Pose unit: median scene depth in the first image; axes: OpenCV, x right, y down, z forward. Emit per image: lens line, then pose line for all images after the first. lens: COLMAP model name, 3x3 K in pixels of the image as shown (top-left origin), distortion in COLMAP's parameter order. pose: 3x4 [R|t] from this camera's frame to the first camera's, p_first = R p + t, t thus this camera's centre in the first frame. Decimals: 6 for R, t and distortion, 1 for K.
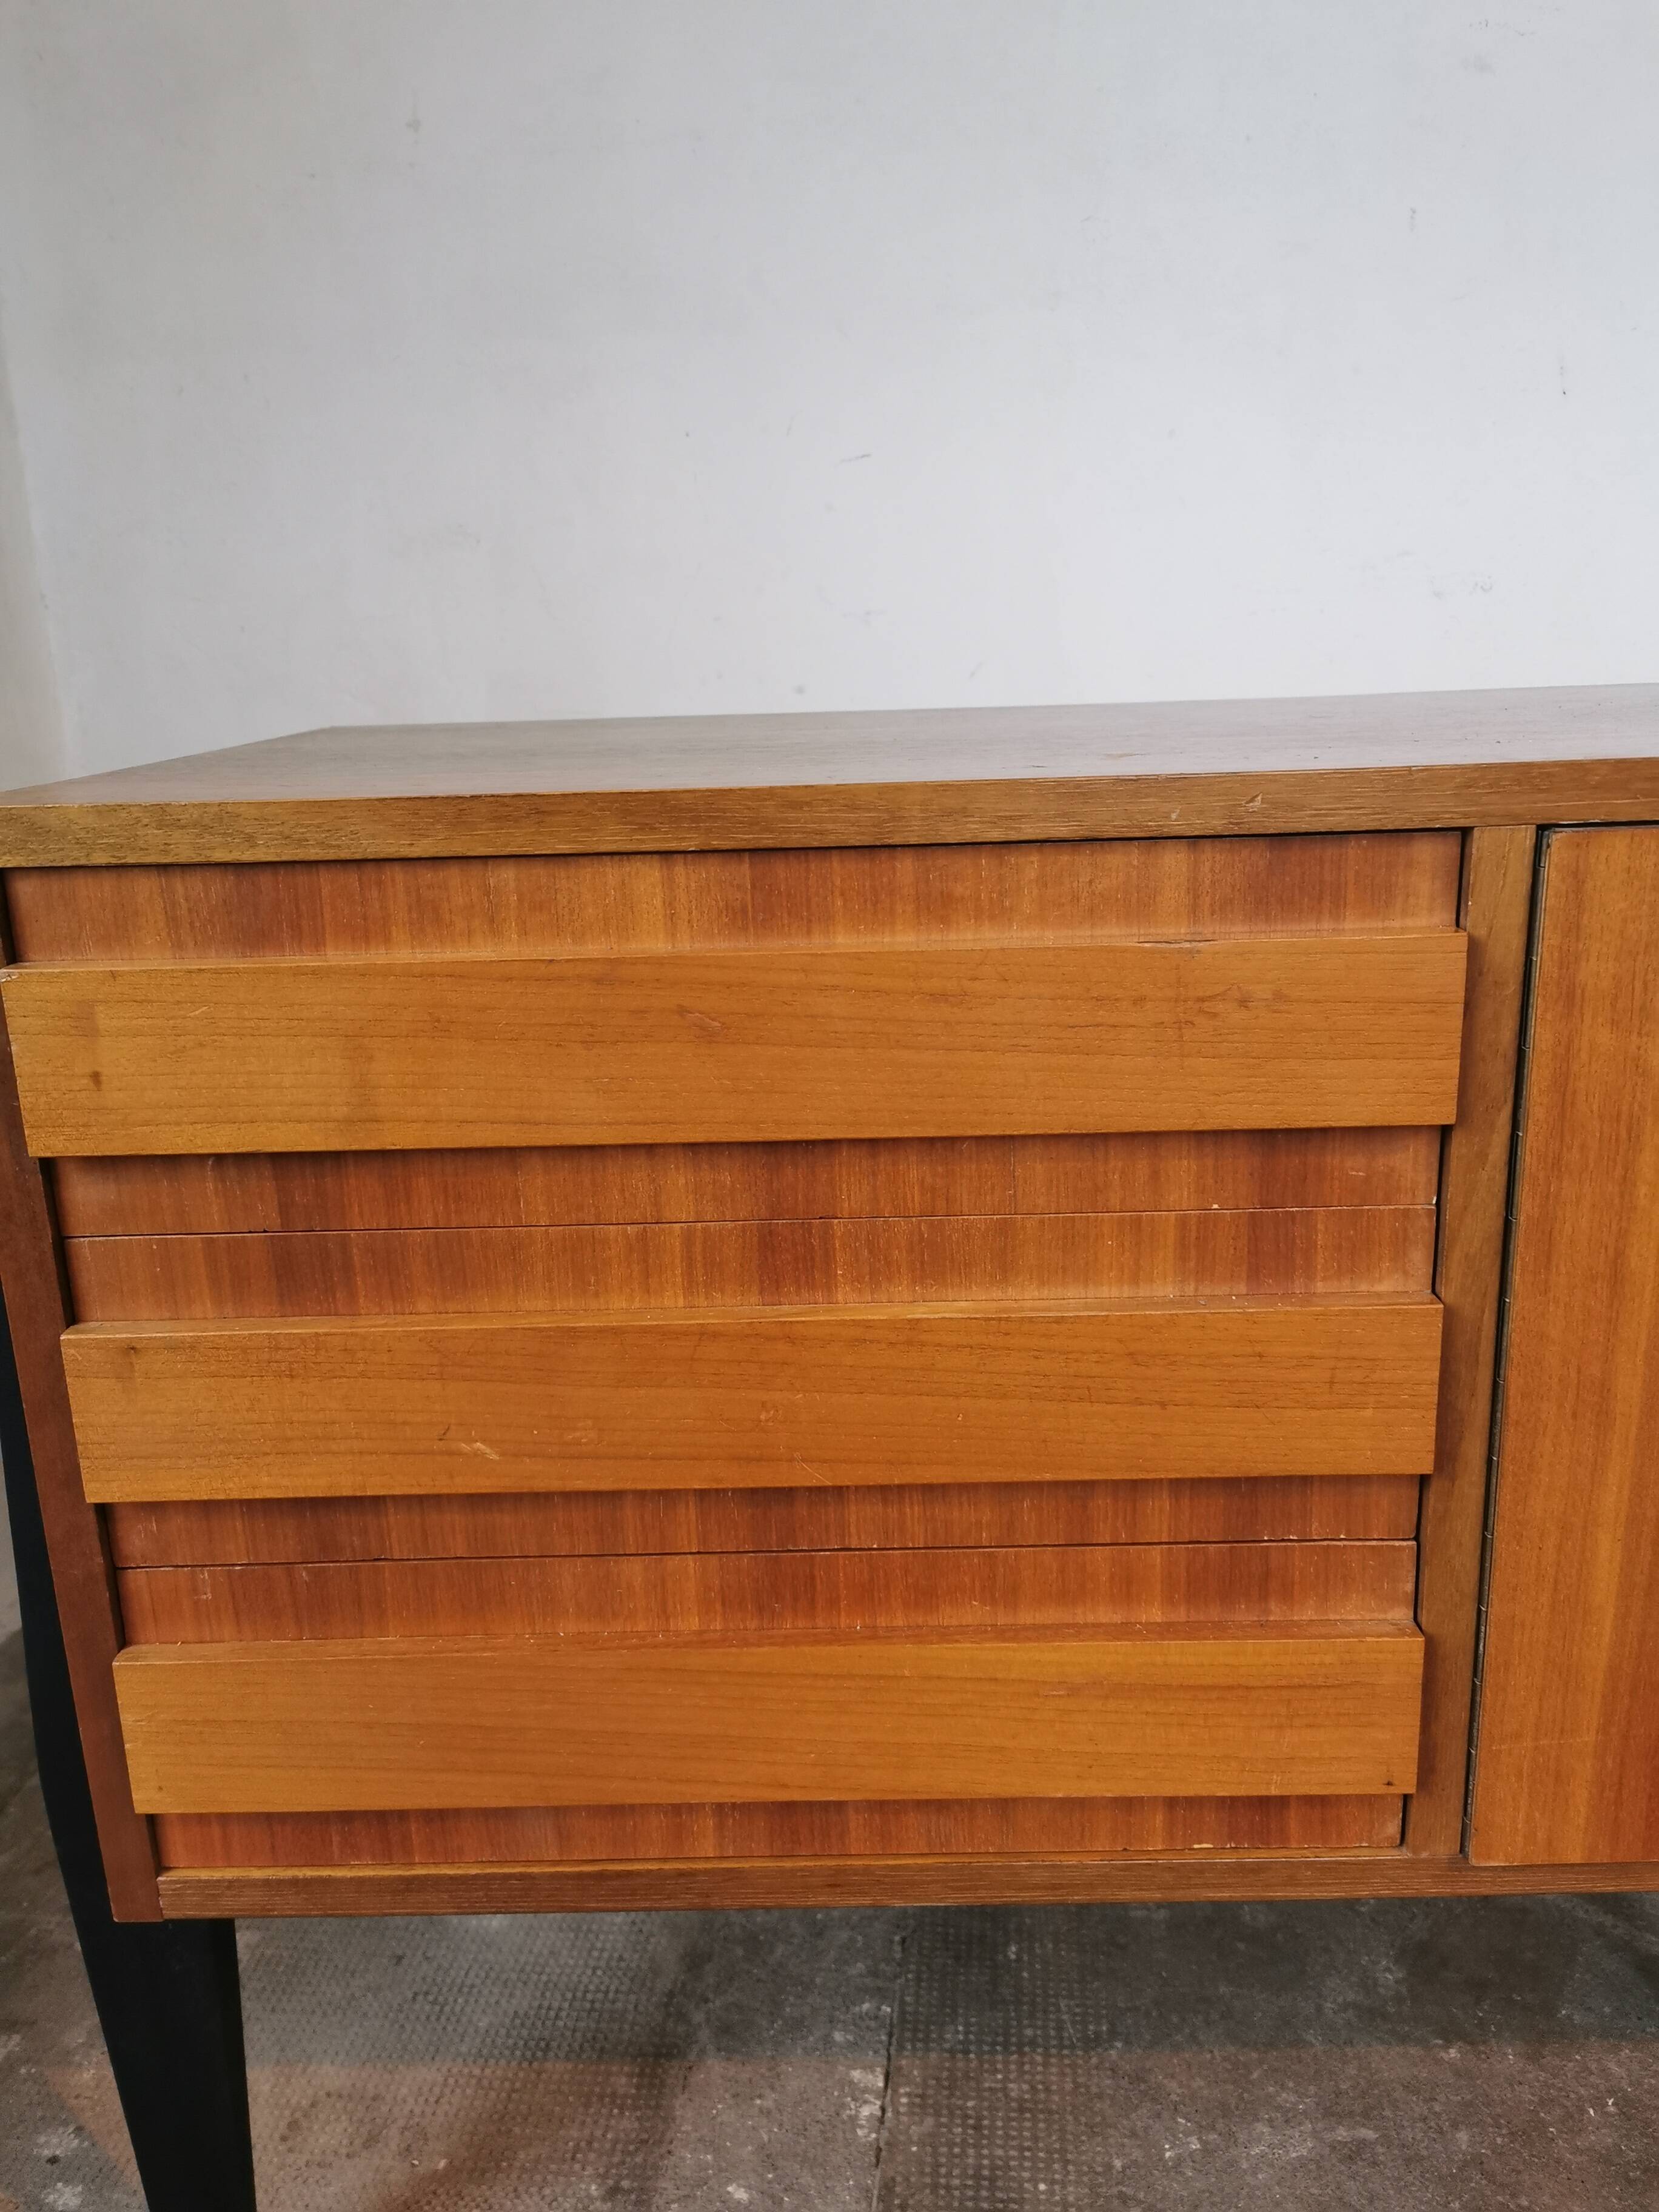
lens RADIAL K [[1706.8, 0, 825.8], [0, 1706.8, 1095.3], [0, 0, 1]] dist [0.070199, -0.114446]
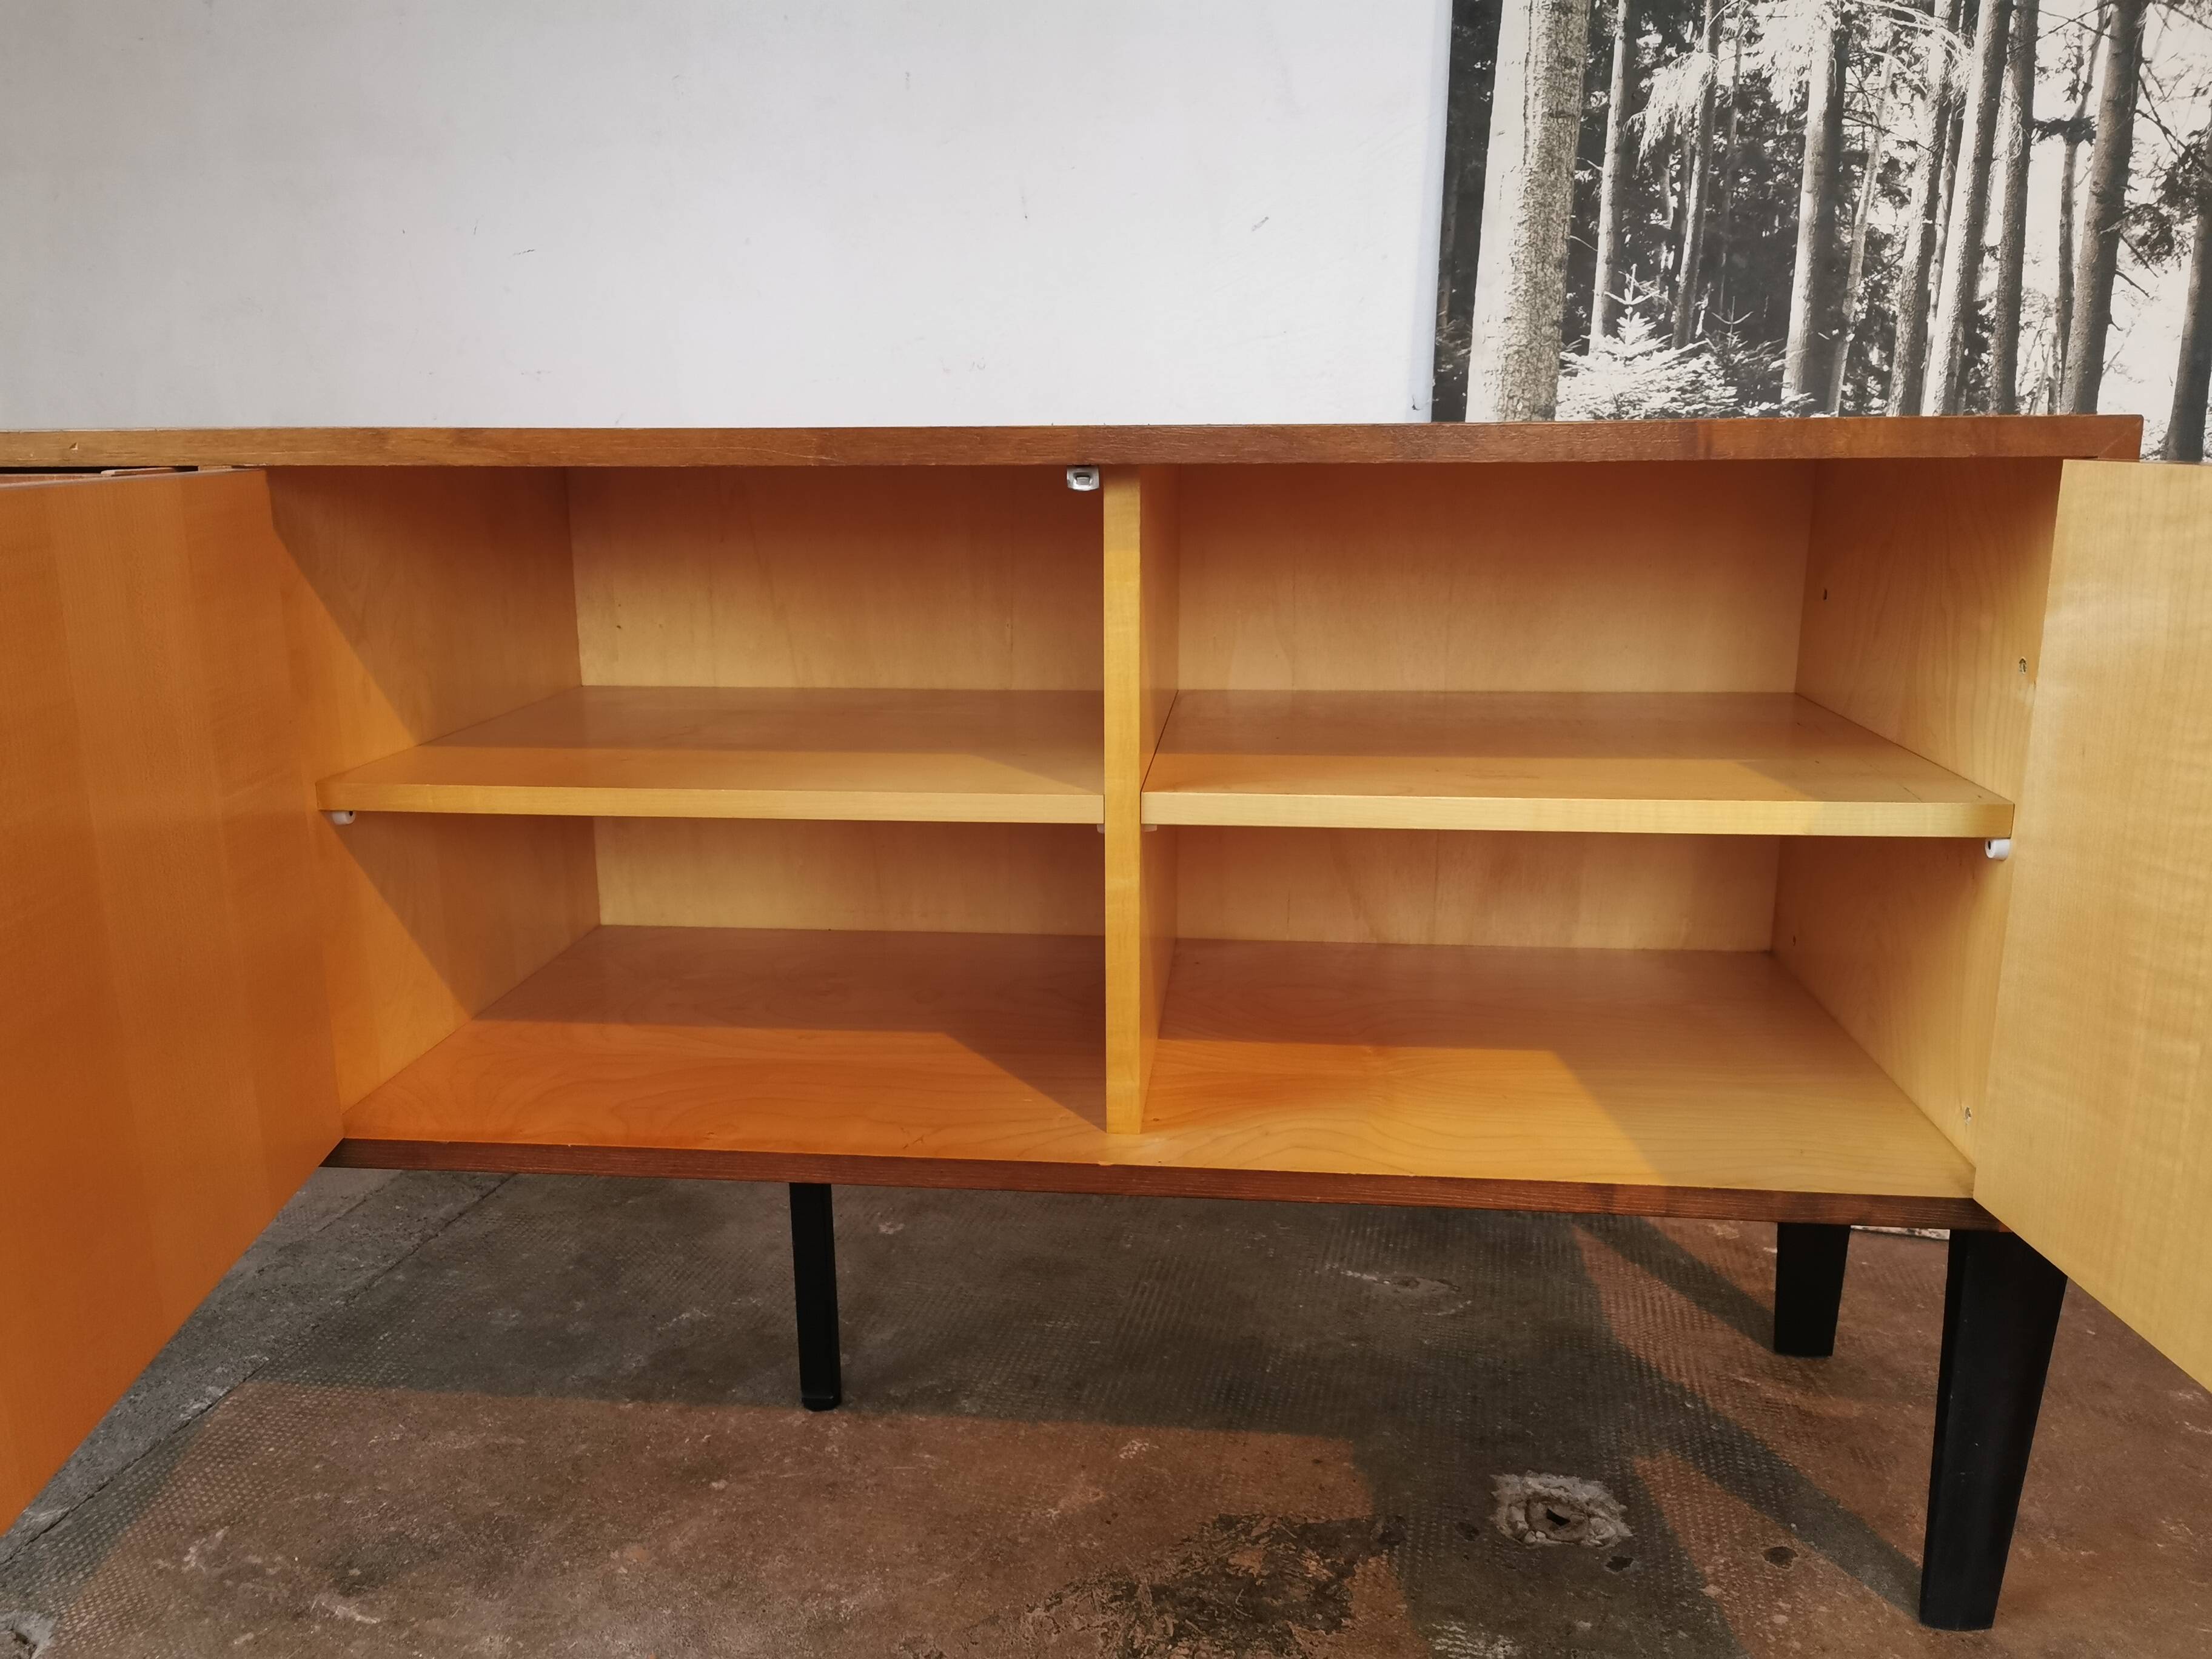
lens RADIAL K [[1706.8, 0, 1092.6], [0, 1706.8, 832.3], [0, 0, 1]] dist [0.070199, -0.114446]
pose [[0.995495, 0.047074, -0.082297, 1.355866], [-0.049498, 0.998391, -0.027663, 0.197356], [0.080862, 0.031612, 0.996224, -0.577797]]
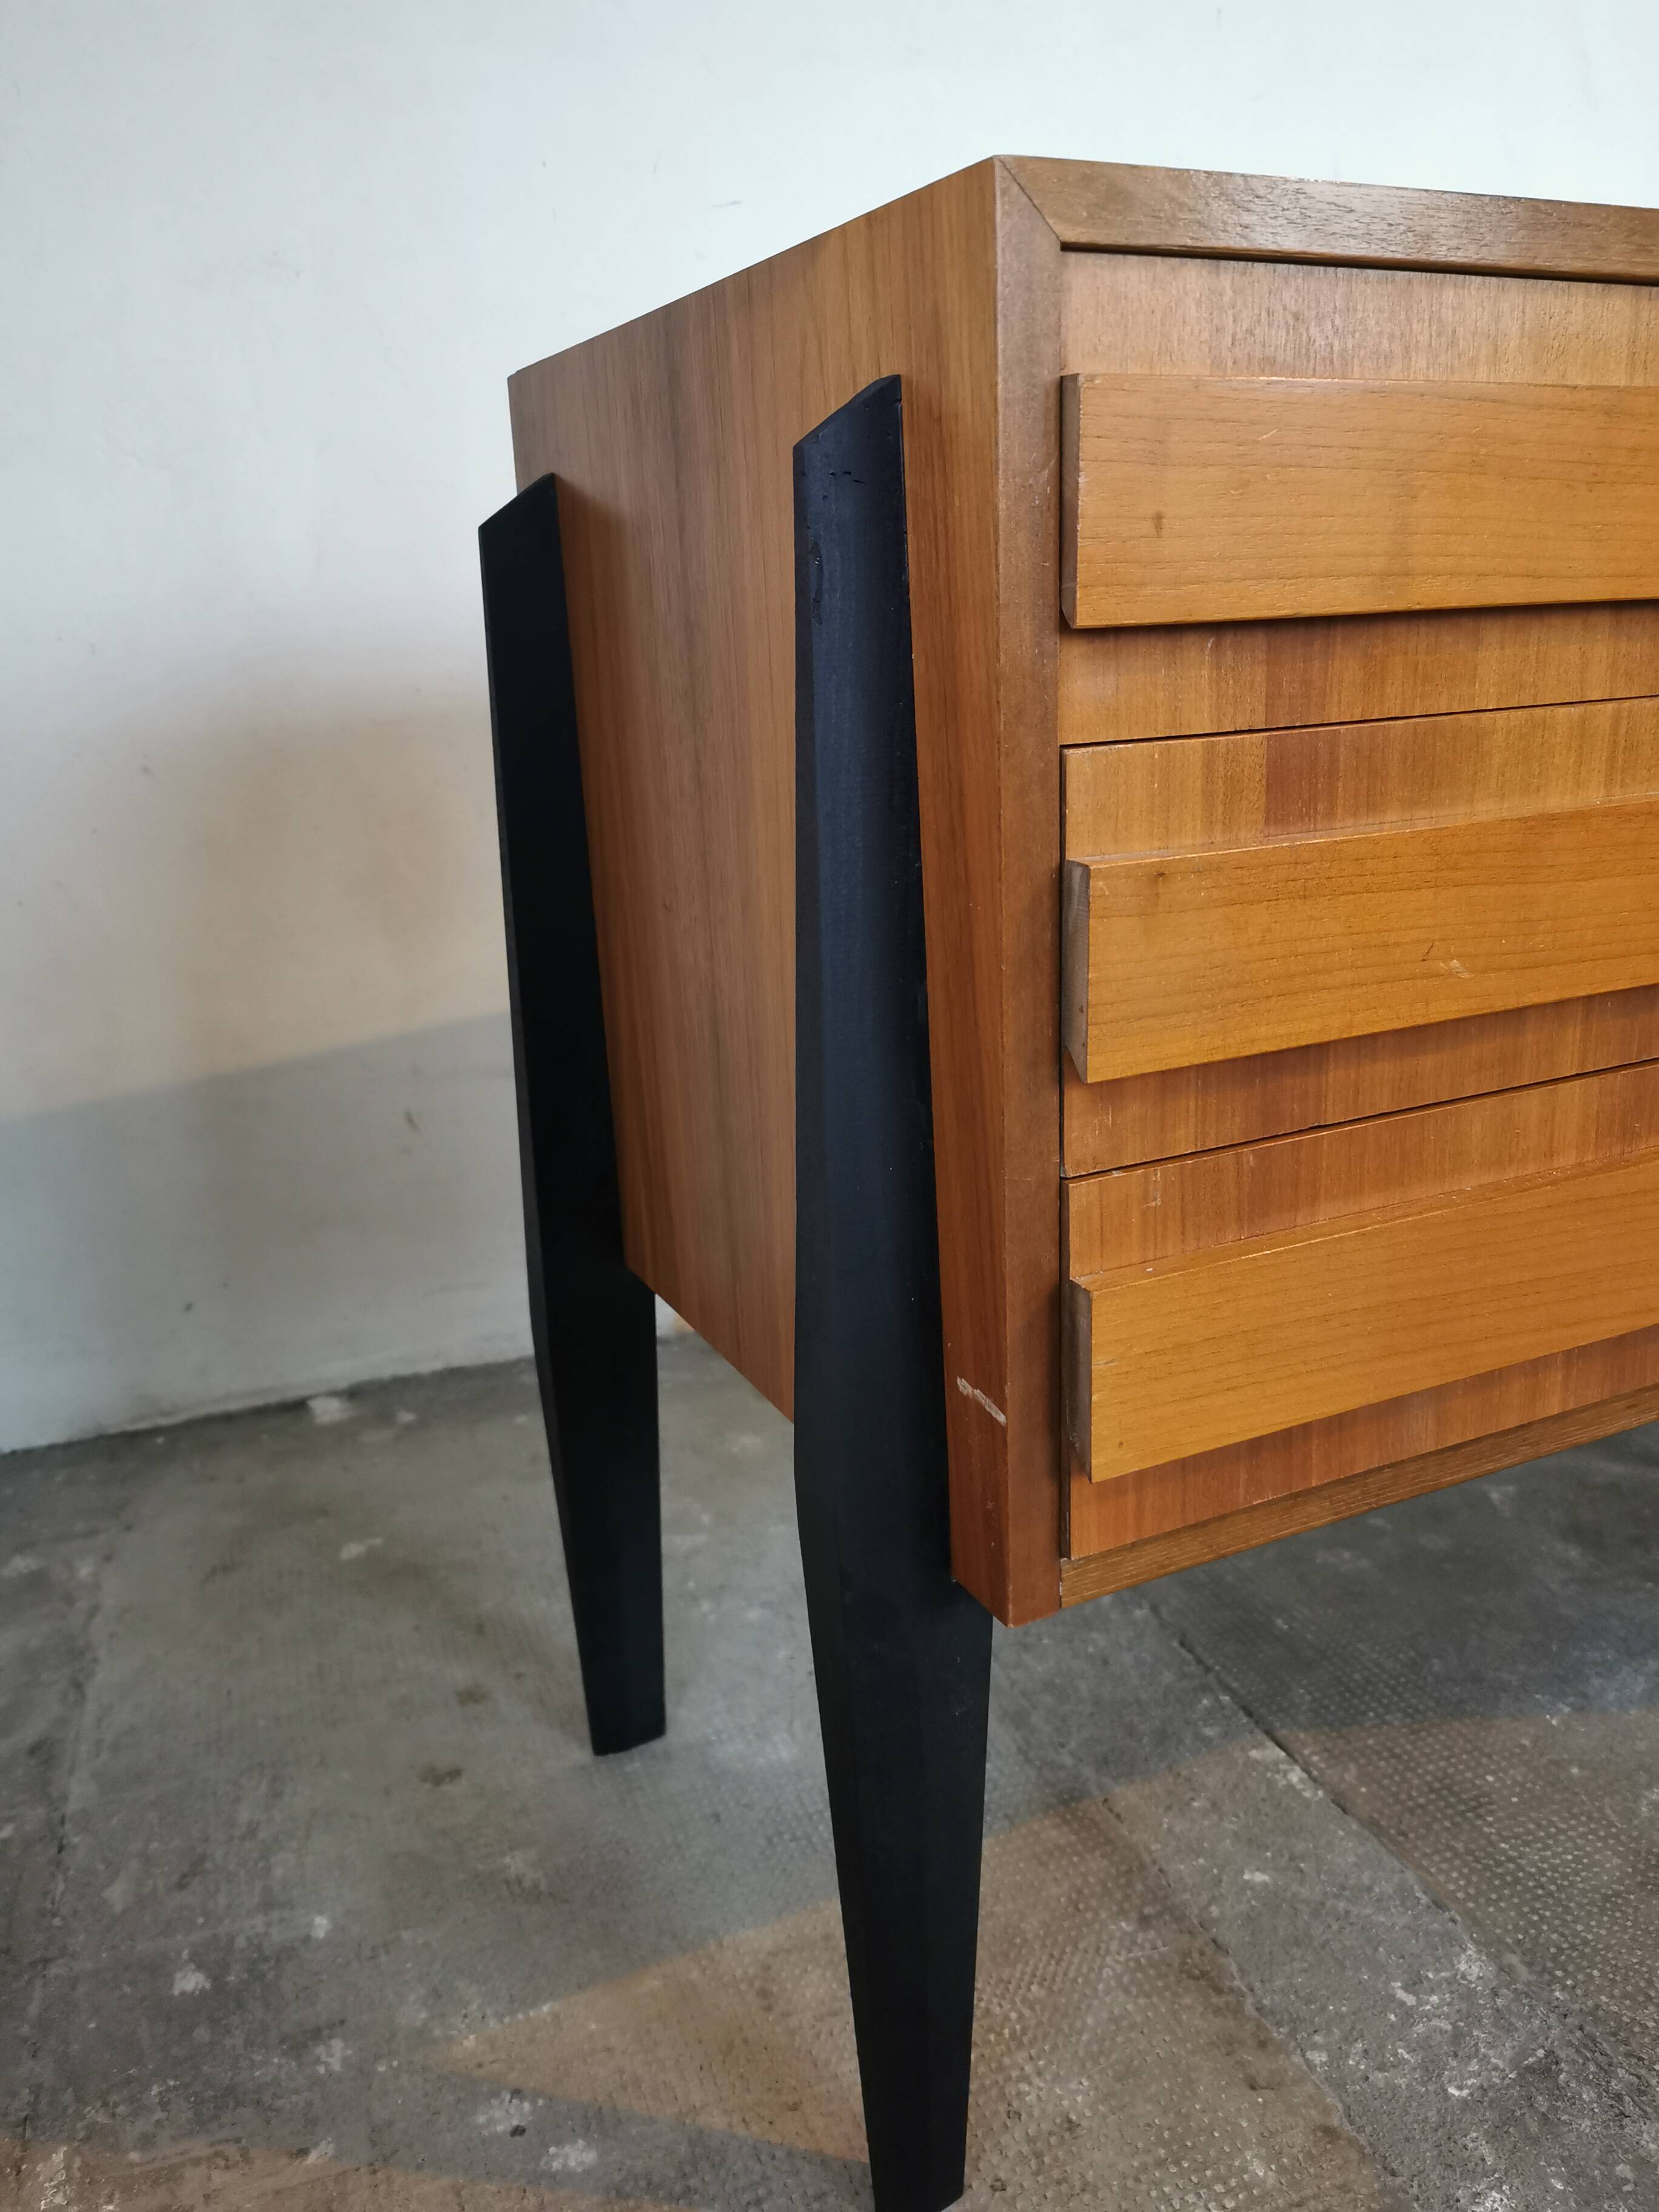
lens RADIAL K [[1706.8, 0, 802.5], [0, 1706.8, 1131.7], [0, 0, 1]] dist [0.070199, -0.114446]
pose [[0.900305, -0.135521, 0.413624, -0.950508], [0.126455, 0.990743, 0.049366, 0.215064], [-0.416486, 0.007860, 0.909108, 0.335739]]
